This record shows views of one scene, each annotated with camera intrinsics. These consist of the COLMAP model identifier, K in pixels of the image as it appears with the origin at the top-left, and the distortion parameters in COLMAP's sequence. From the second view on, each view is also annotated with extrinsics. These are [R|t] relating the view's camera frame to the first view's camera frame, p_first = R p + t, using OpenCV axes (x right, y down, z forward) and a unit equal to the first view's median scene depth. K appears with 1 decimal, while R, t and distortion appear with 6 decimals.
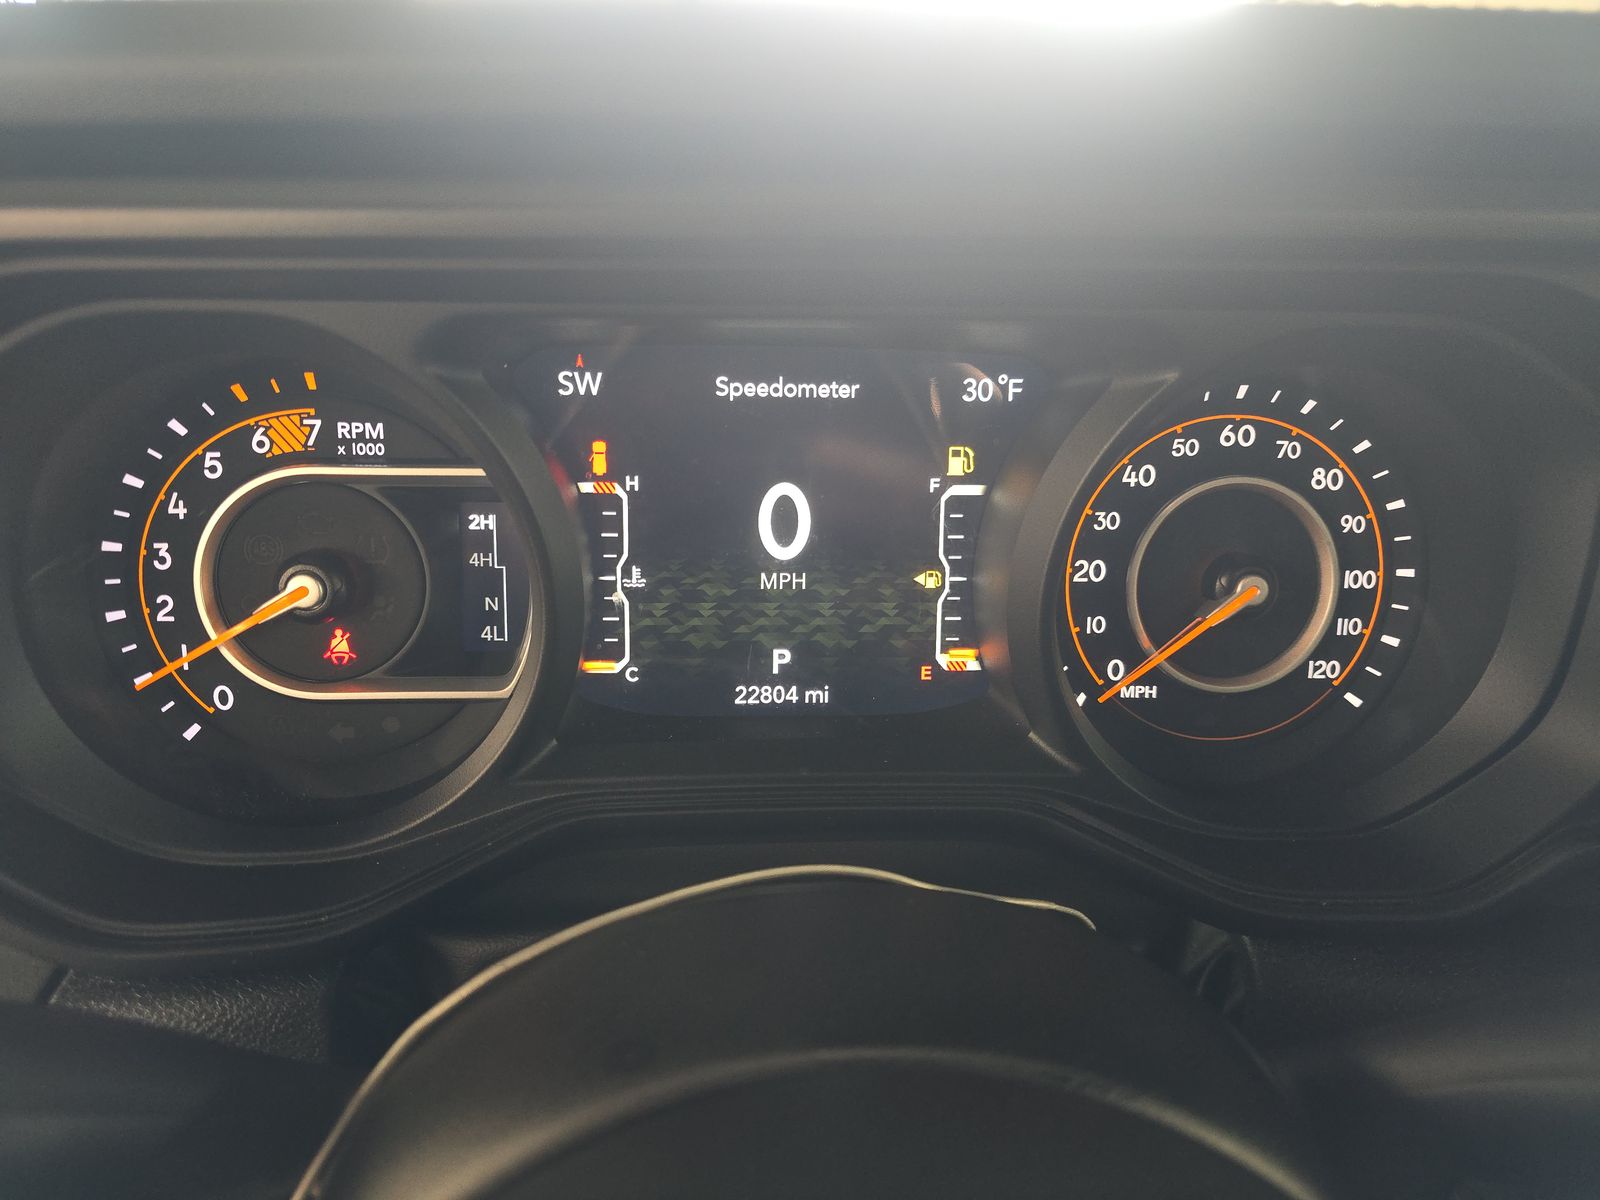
lens RADIAL K [[1065.7, 0, 800.0], [0, 1065.7, 600.0], [0, 0, 1]] dist [0.041849, -0.071831]
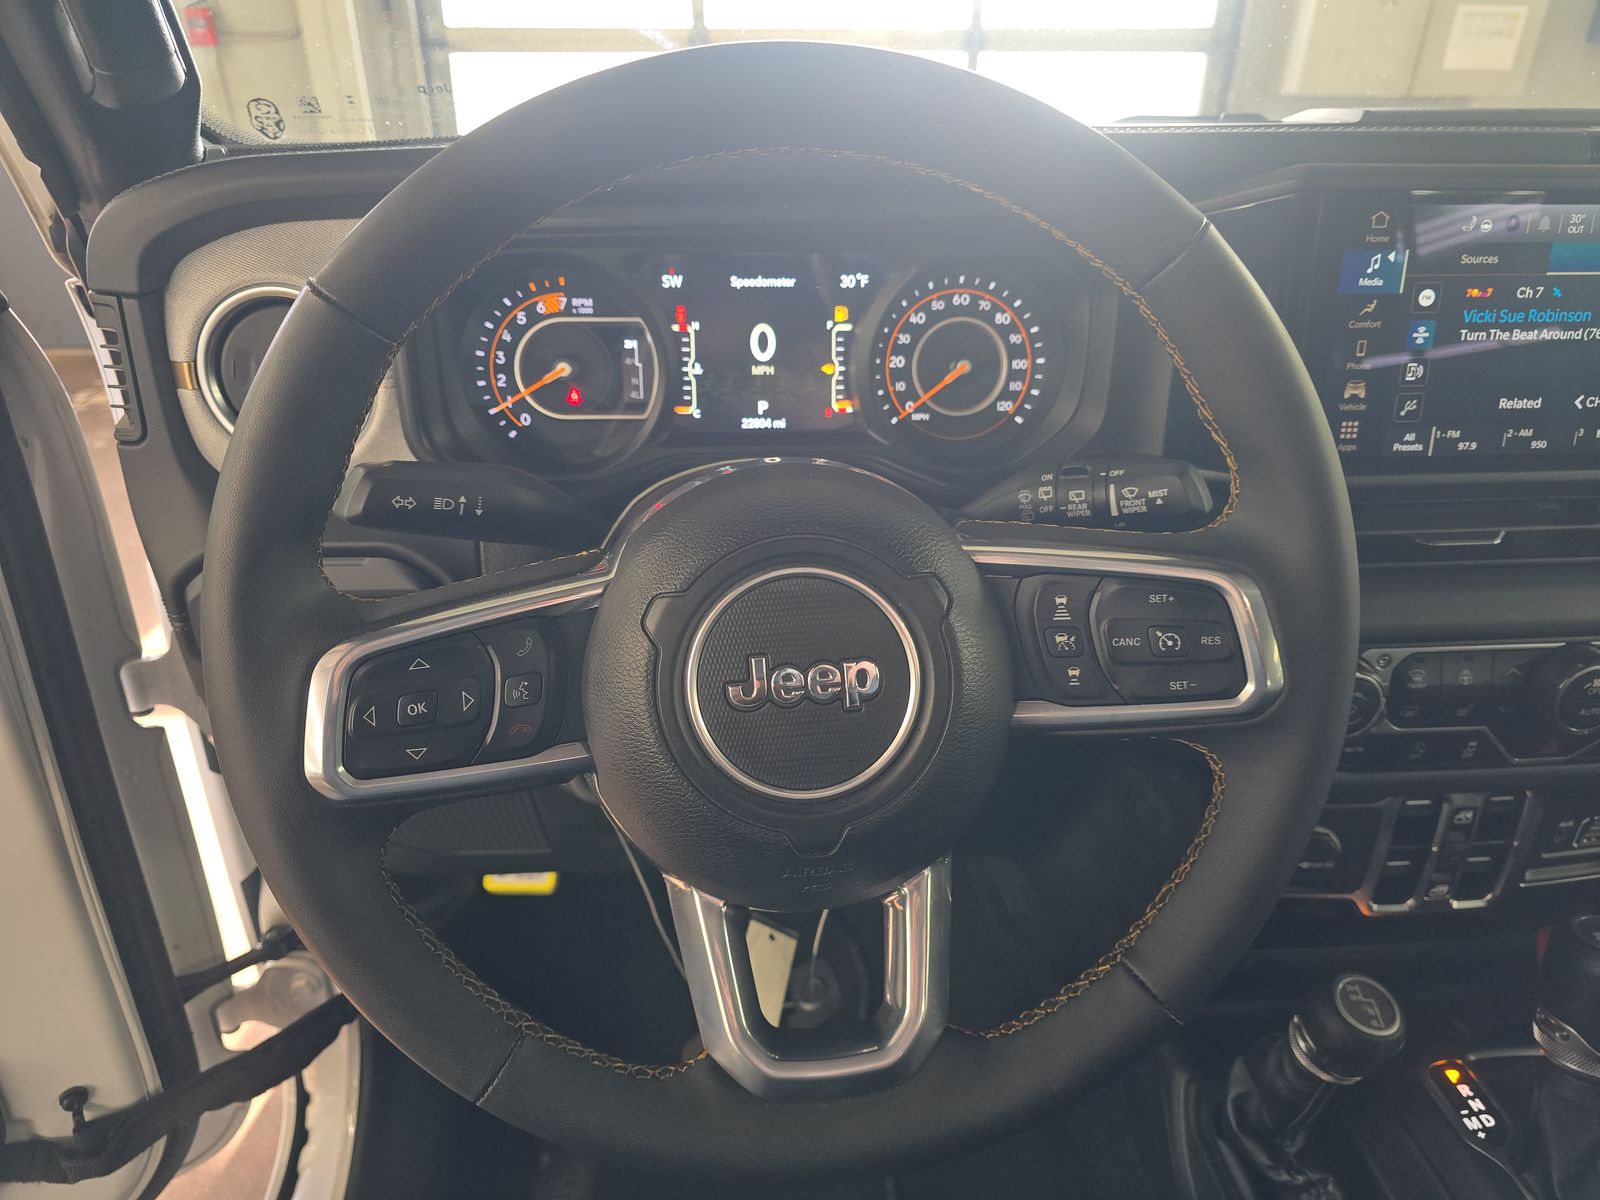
lens RADIAL K [[1101.6, 0, 802.8], [0, 1101.6, 607.2], [0, 0, 1]] dist [0.044315, -0.058296]
pose [[0.999502, -0.010222, -0.029850, 0.135789], [0.012175, 0.997745, 0.065999, 0.336138], [0.029108, -0.066330, 0.997373, -1.379383]]
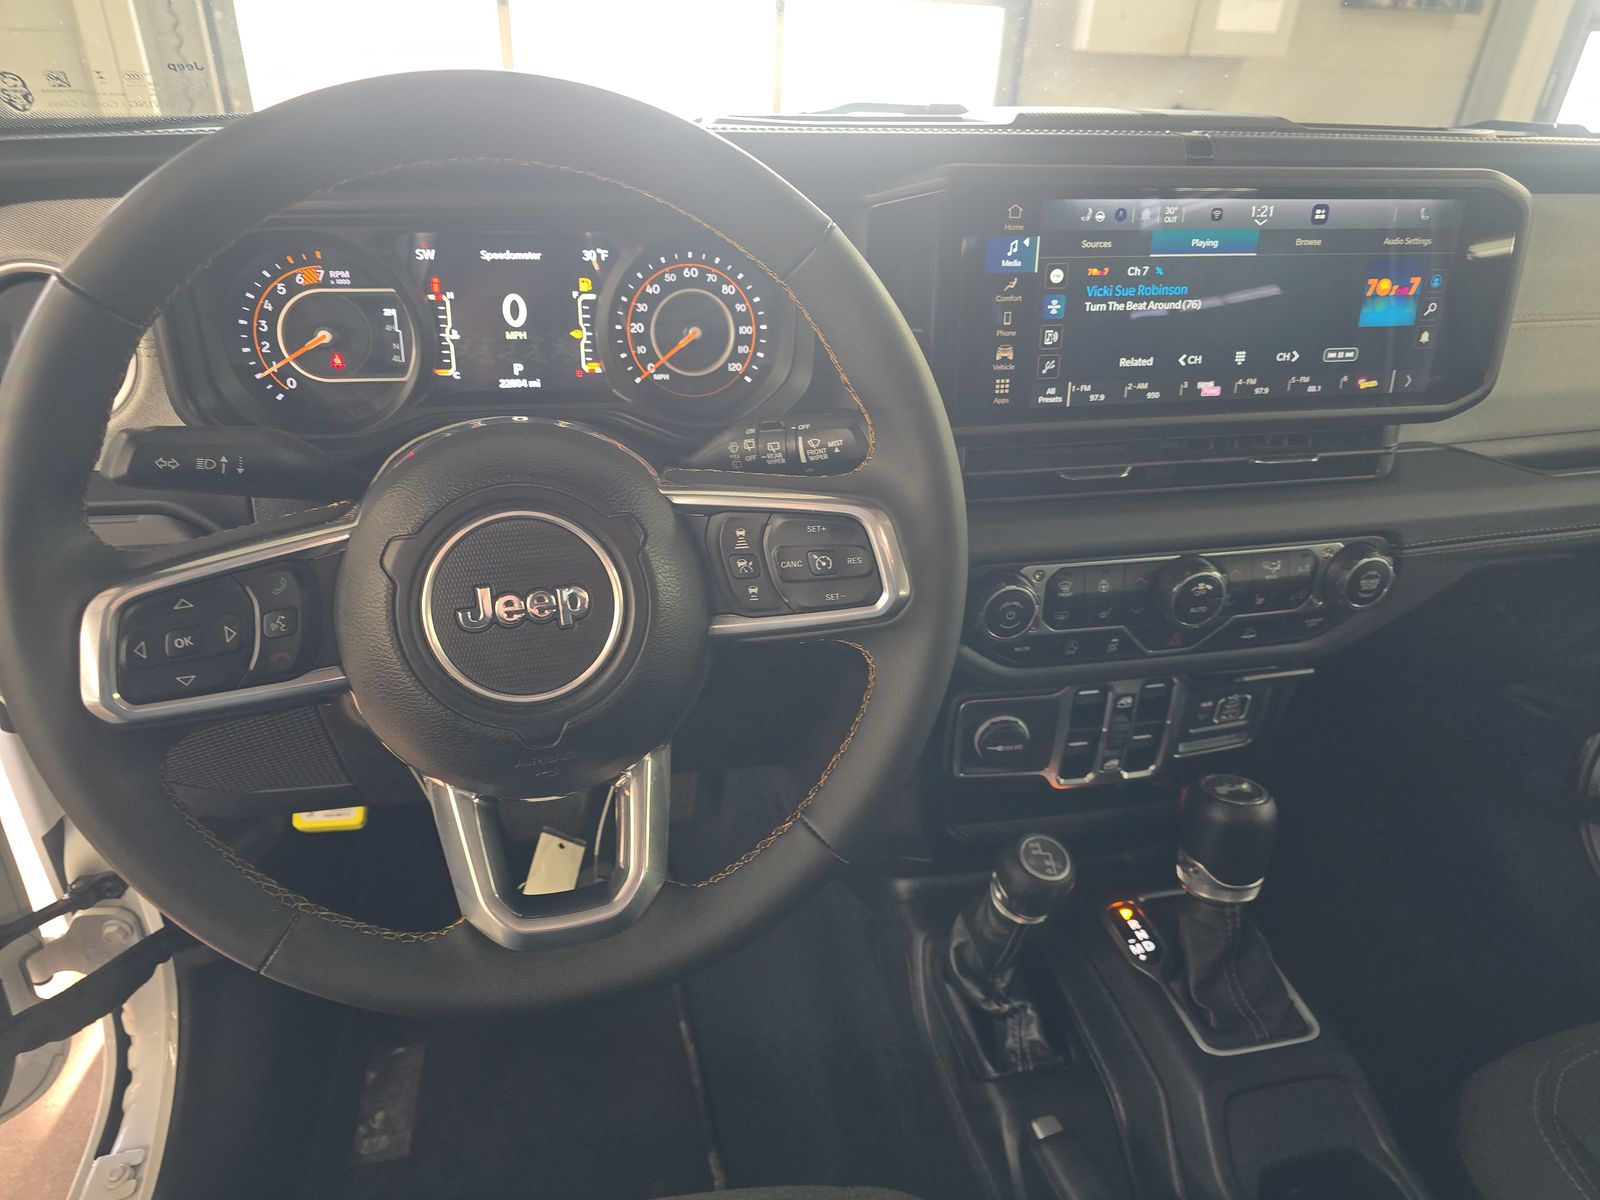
lens RADIAL K [[1097.8, 0, 799.7], [0, 1097.8, 609.9], [0, 0, 1]] dist [0.046522, -0.041658]
pose [[0.993411, -0.049833, 0.103208, 0.352486], [0.037261, 0.992033, 0.120345, 0.340712], [-0.108383, -0.115707, 0.987353, -1.732316]]
